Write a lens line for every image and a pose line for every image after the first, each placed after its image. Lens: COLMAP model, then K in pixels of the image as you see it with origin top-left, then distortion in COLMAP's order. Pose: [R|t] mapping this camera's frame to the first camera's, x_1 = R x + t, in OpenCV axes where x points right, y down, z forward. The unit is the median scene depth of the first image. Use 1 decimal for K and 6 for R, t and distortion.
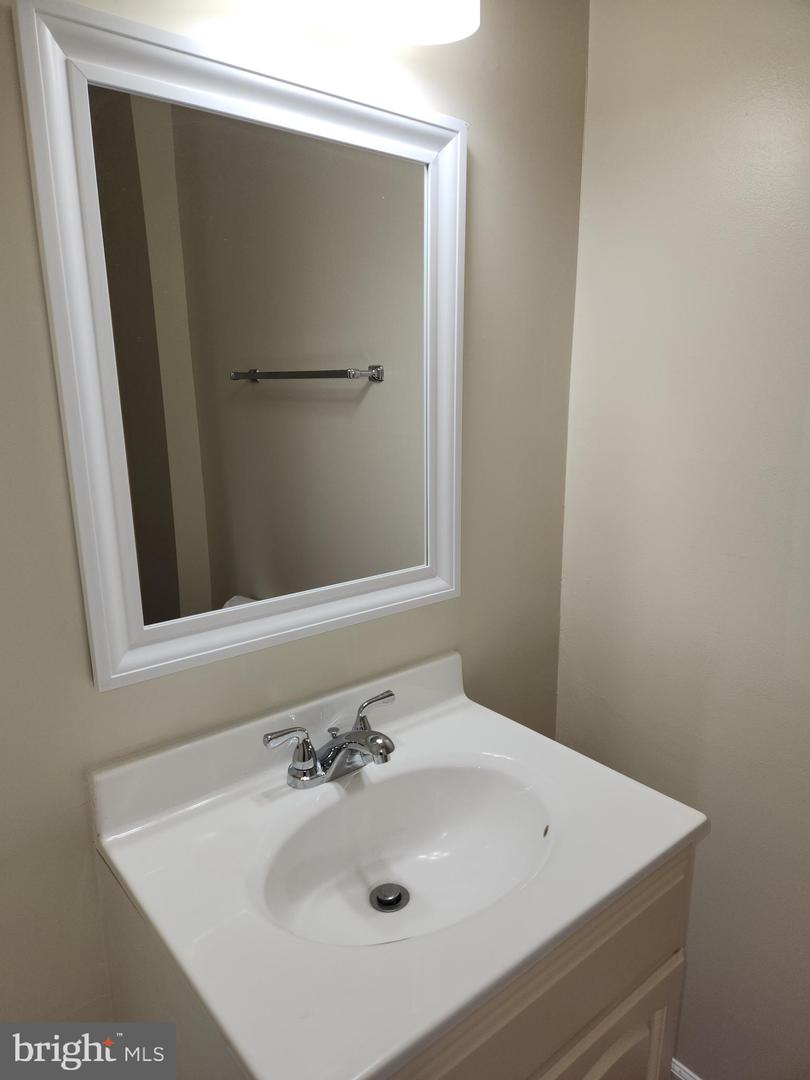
lens RADIAL K [[716.2, 0, 406.0], [0, 716.2, 556.5], [0, 0, 1]] dist [0.093085, -0.088246]
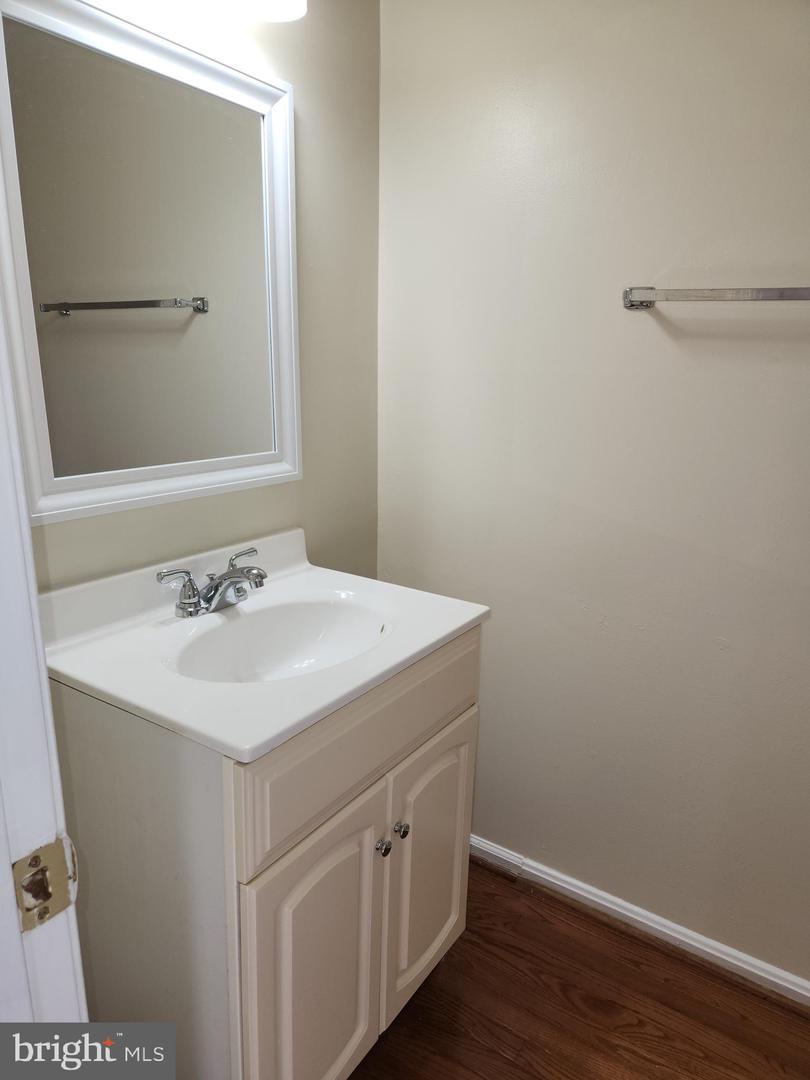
lens RADIAL K [[717.8, 0, 407.5], [0, 717.8, 550.9], [0, 0, 1]] dist [0.101010, -0.100052]
pose [[0.958887, -0.050664, 0.279229, -0.123796], [0.043256, 0.998531, 0.032633, 0.176518], [-0.280472, -0.019213, 0.959670, -0.290650]]
